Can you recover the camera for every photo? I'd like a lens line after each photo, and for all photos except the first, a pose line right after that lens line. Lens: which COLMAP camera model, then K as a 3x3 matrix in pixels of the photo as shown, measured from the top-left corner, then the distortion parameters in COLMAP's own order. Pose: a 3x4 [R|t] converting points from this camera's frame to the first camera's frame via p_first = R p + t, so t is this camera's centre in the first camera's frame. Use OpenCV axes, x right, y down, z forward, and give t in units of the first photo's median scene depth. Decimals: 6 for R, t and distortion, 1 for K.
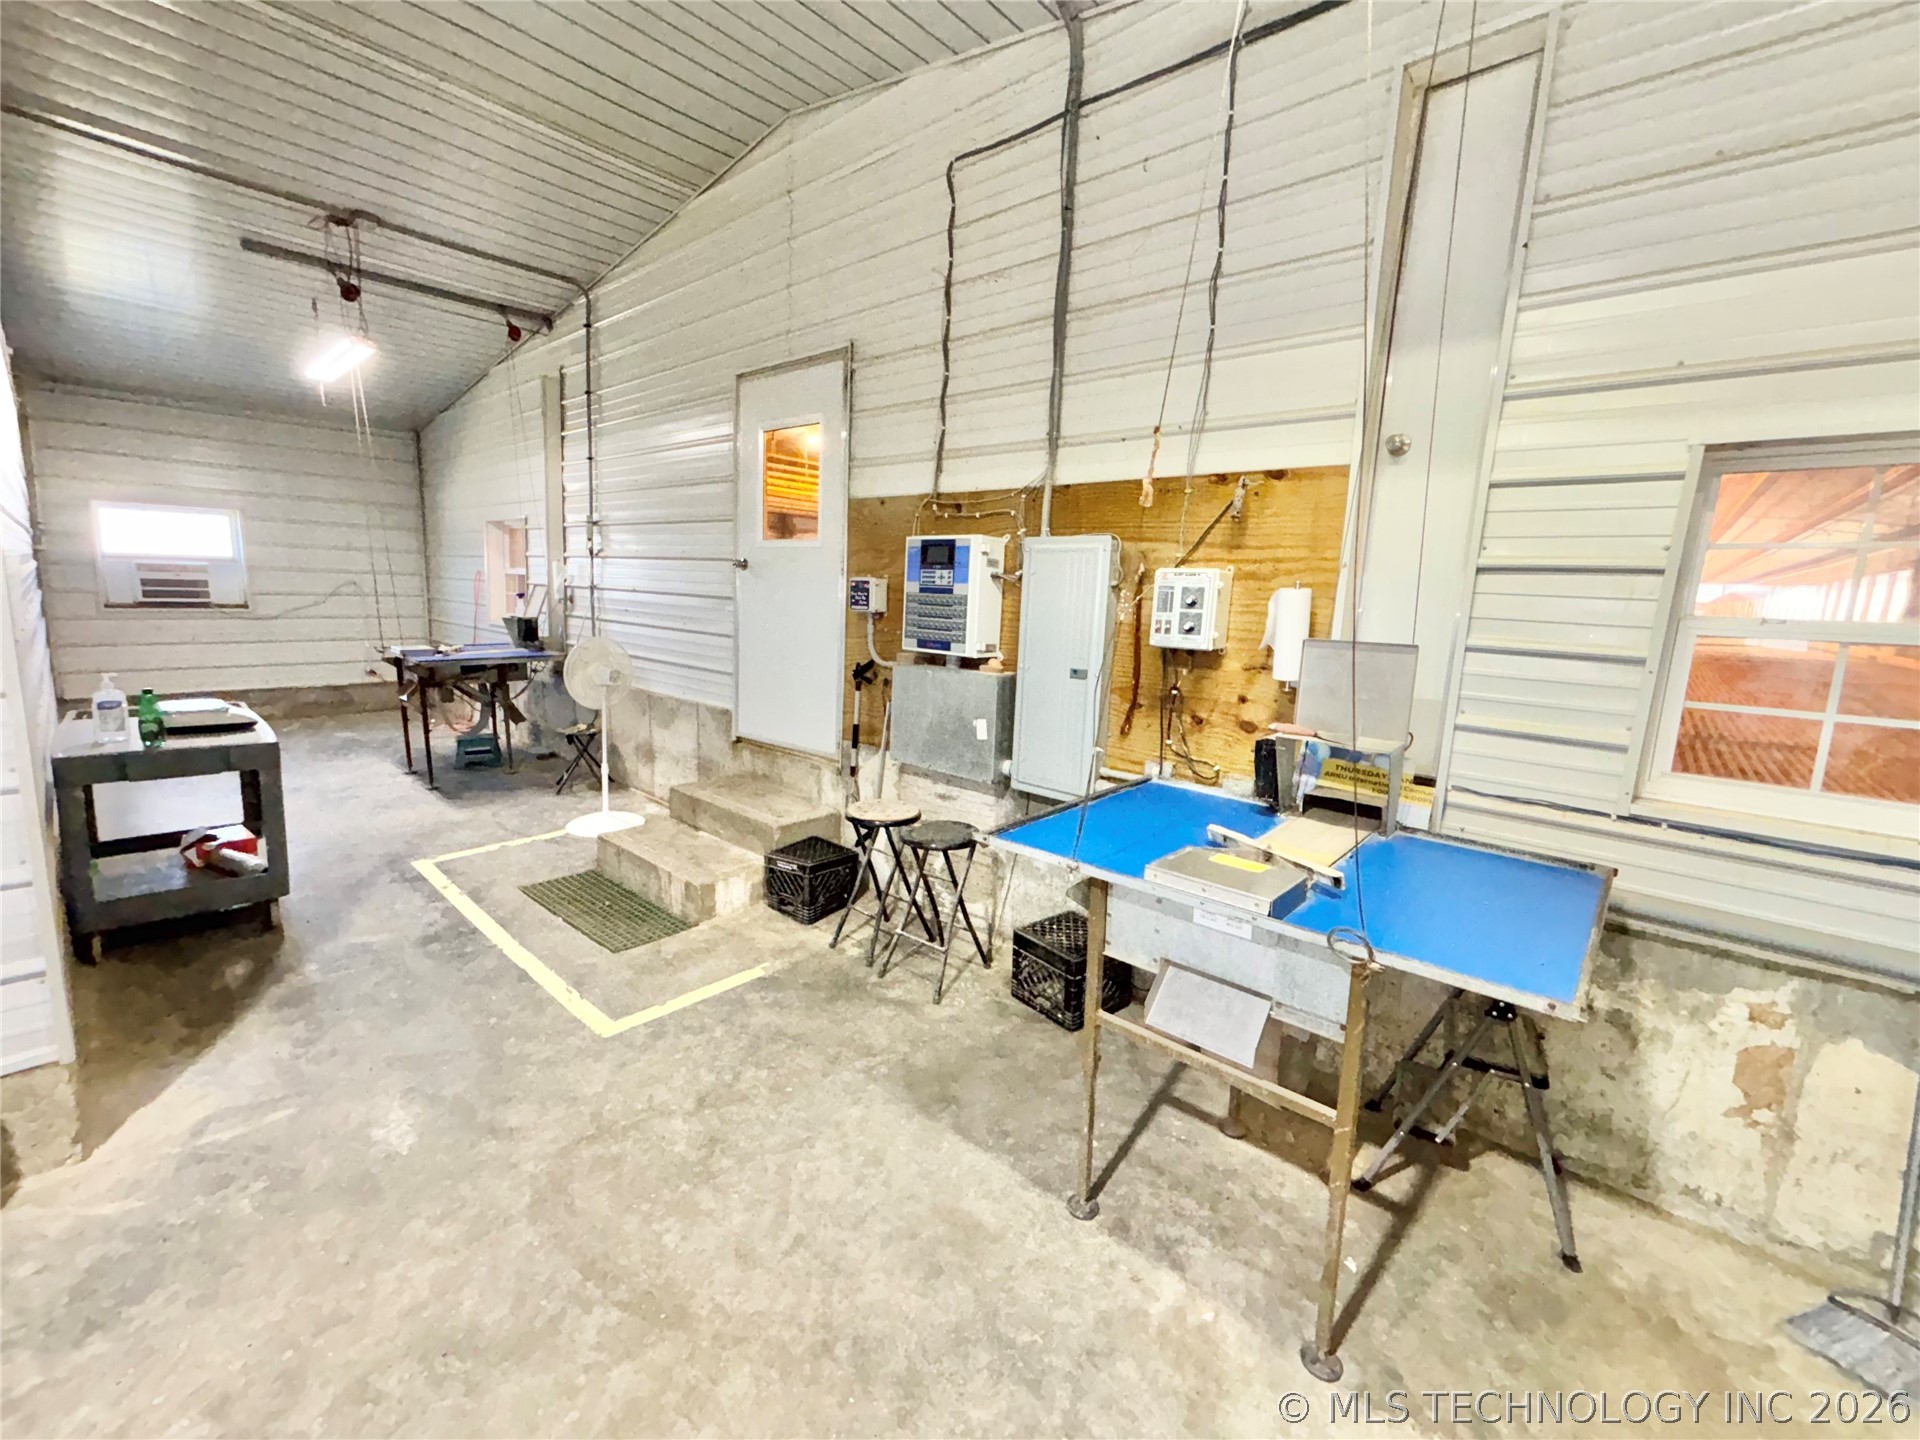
lens RADIAL K [[770.1, 0, 964.5], [0, 770.1, 715.3], [0, 0, 1]] dist [-0.000861, 0.000511]
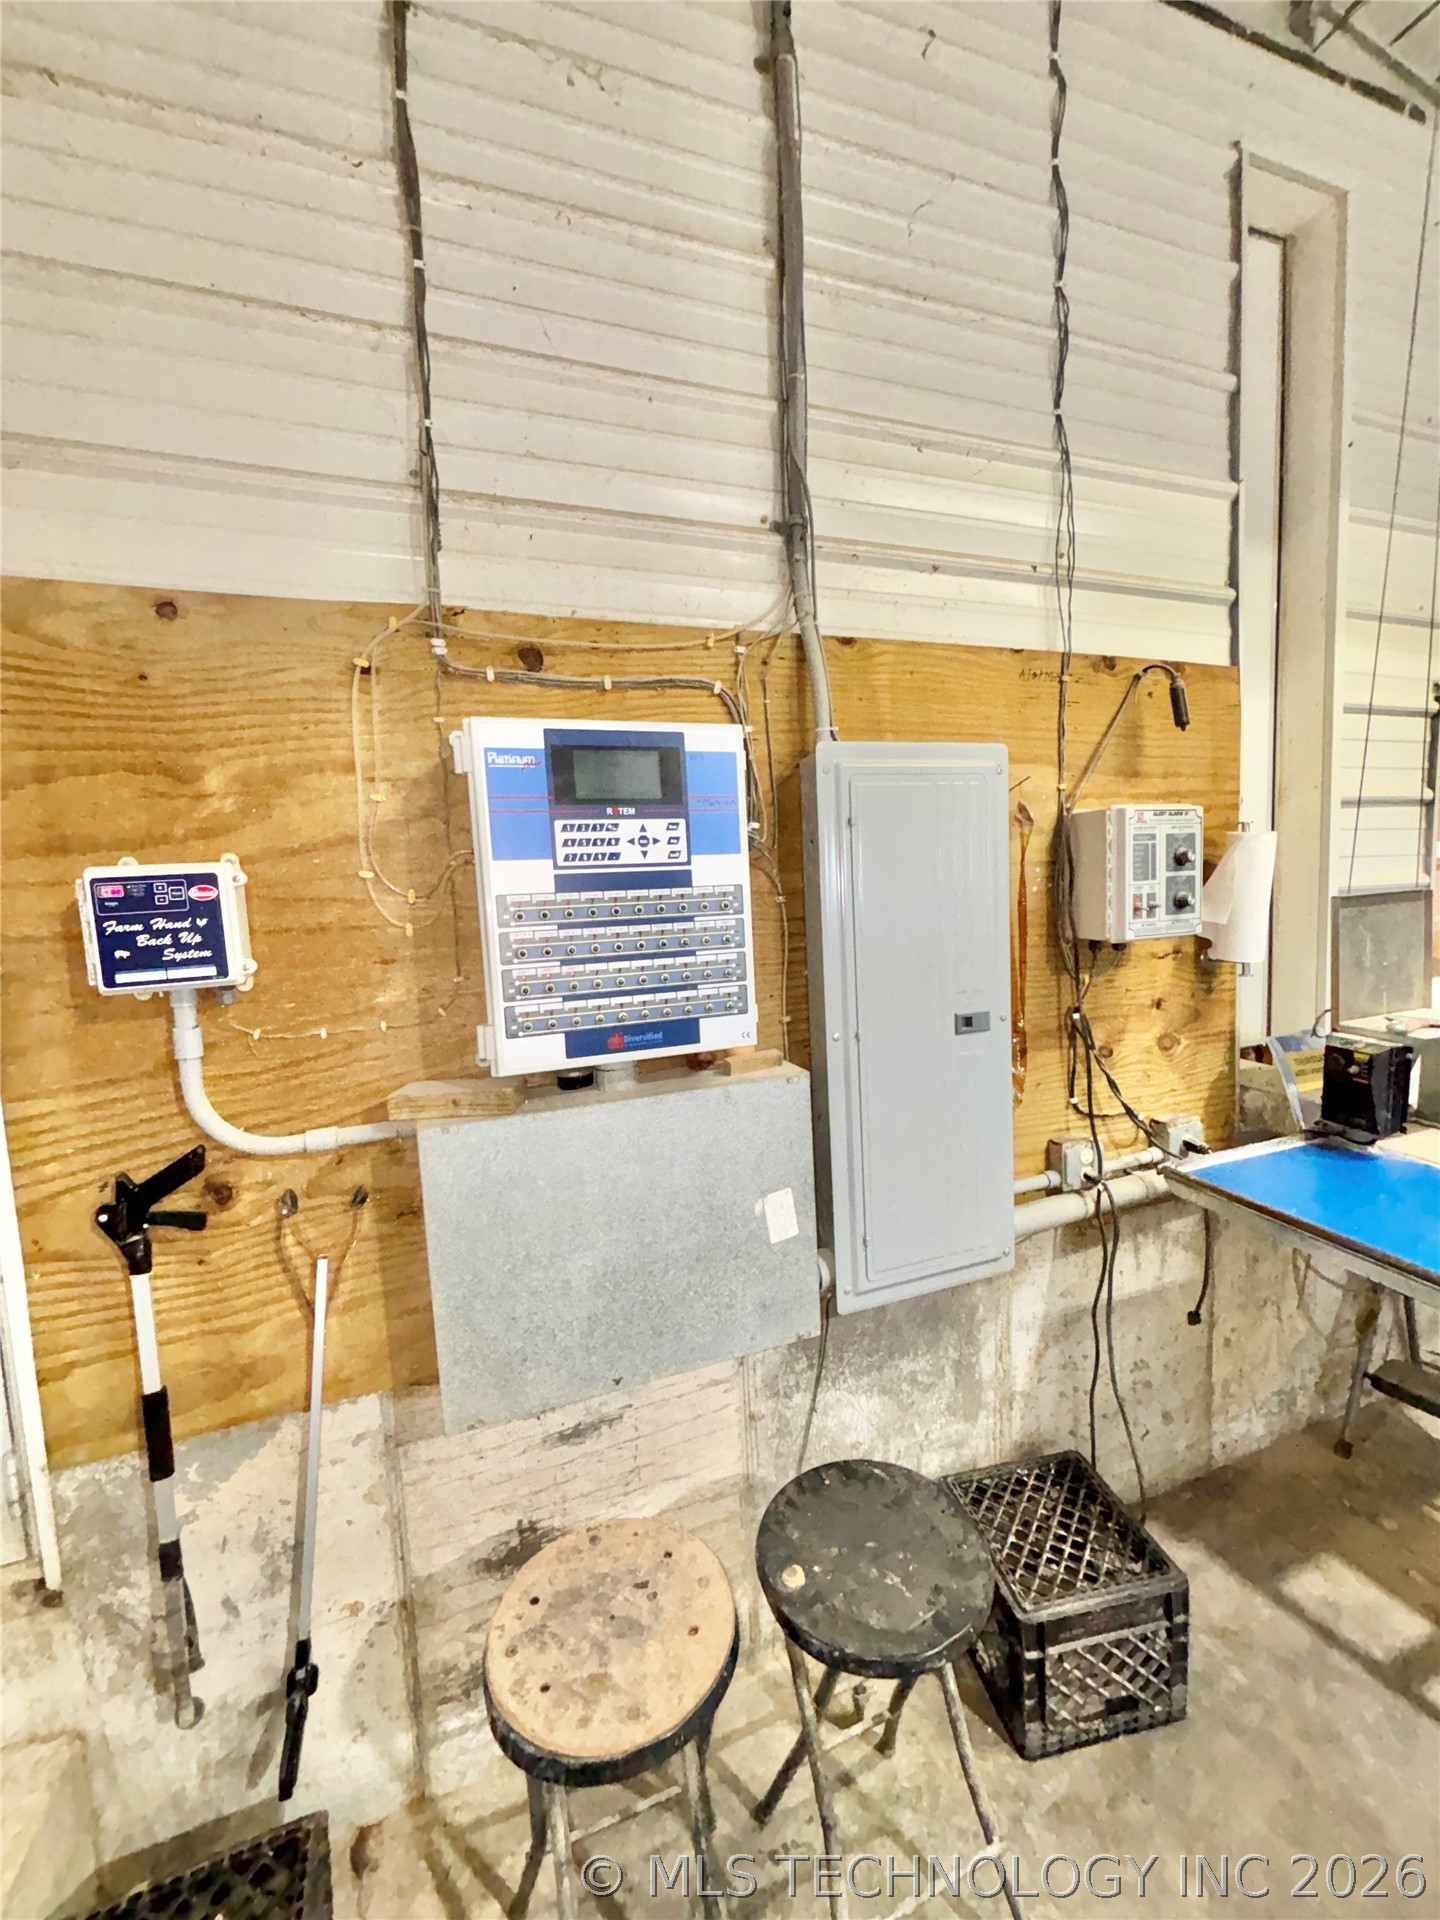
lens RADIAL K [[770.1, 0, 725.3], [0, 770.1, 955.0], [0, 0, 1]] dist [-0.000861, 0.000511]
pose [[0.475728, -0.143082, 0.867877, -0.319666], [0.205265, 0.977497, 0.048638, -0.139471], [-0.855307, 0.155006, 0.494392, 0.810909]]
